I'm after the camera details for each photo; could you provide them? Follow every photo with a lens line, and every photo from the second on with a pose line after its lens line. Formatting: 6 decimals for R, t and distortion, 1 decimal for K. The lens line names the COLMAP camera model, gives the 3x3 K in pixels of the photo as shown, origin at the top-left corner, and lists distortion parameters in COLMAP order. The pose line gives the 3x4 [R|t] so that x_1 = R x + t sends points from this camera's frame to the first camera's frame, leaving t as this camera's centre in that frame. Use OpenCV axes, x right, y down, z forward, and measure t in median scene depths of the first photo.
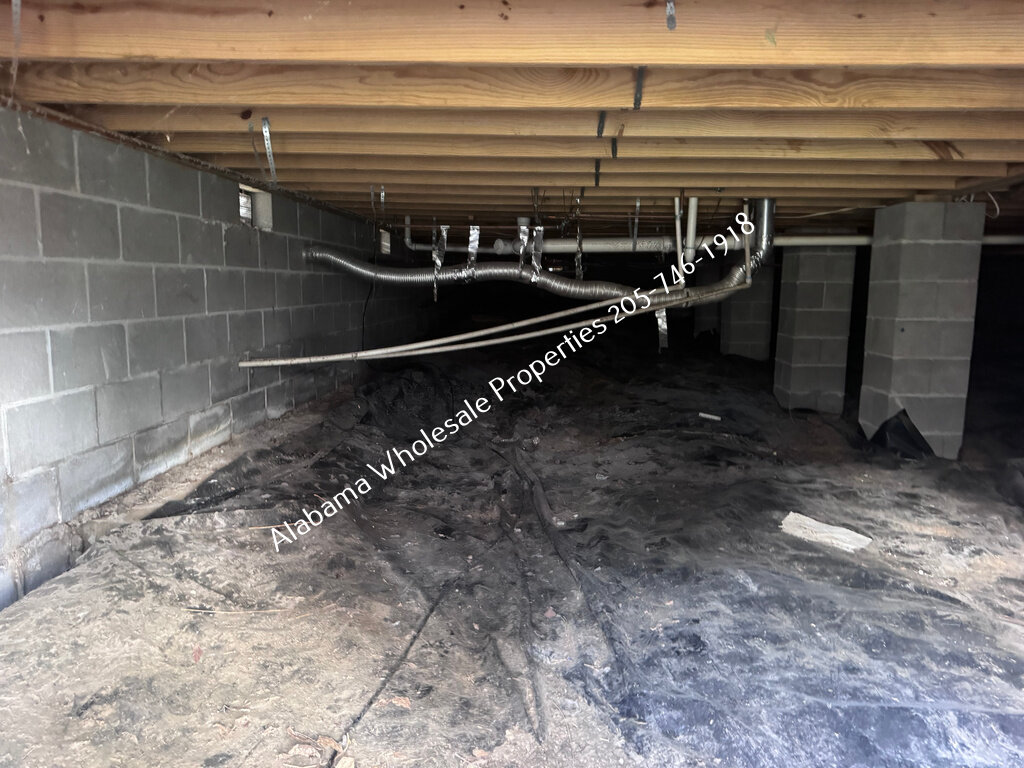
lens RADIAL K [[728.8, 0, 512.0], [0, 728.8, 384.0], [0, 0, 1]] dist [0.017131, -0.001889]
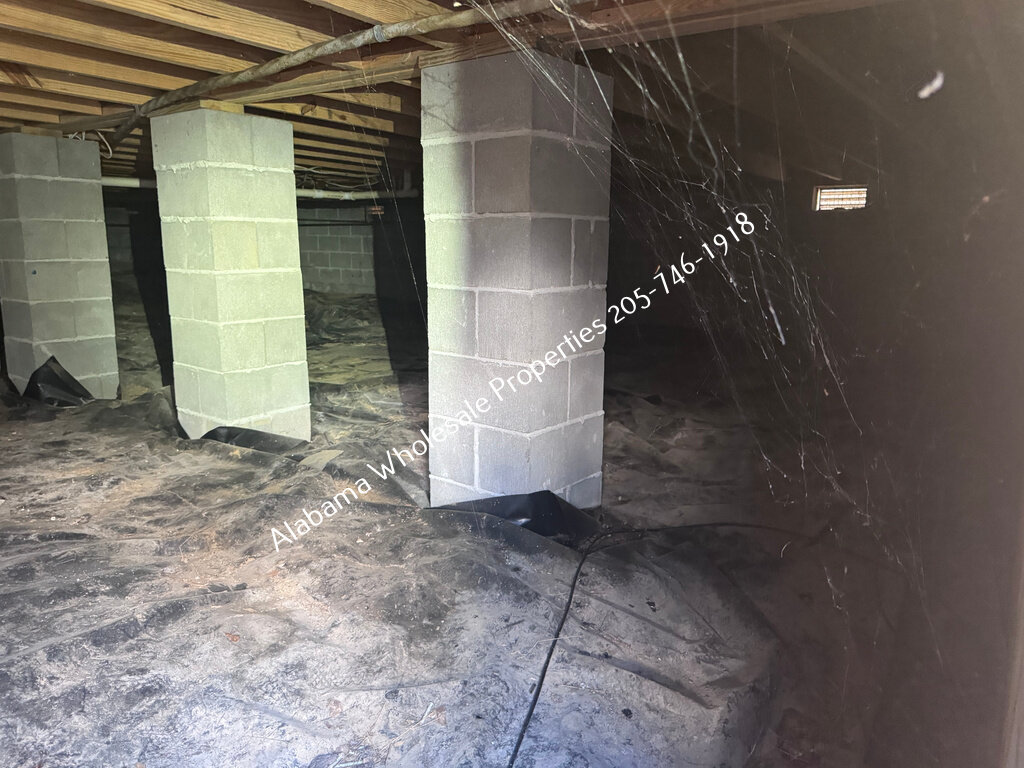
lens RADIAL K [[728.8, 0, 512.0], [0, 728.8, 384.0], [0, 0, 1]] dist [0.017131, -0.001889]
pose [[0.577336, -0.163617, 0.799945, 0.145839], [0.115073, 0.986243, 0.118671, 0.033246], [-0.808357, 0.023539, 0.588222, -0.052547]]
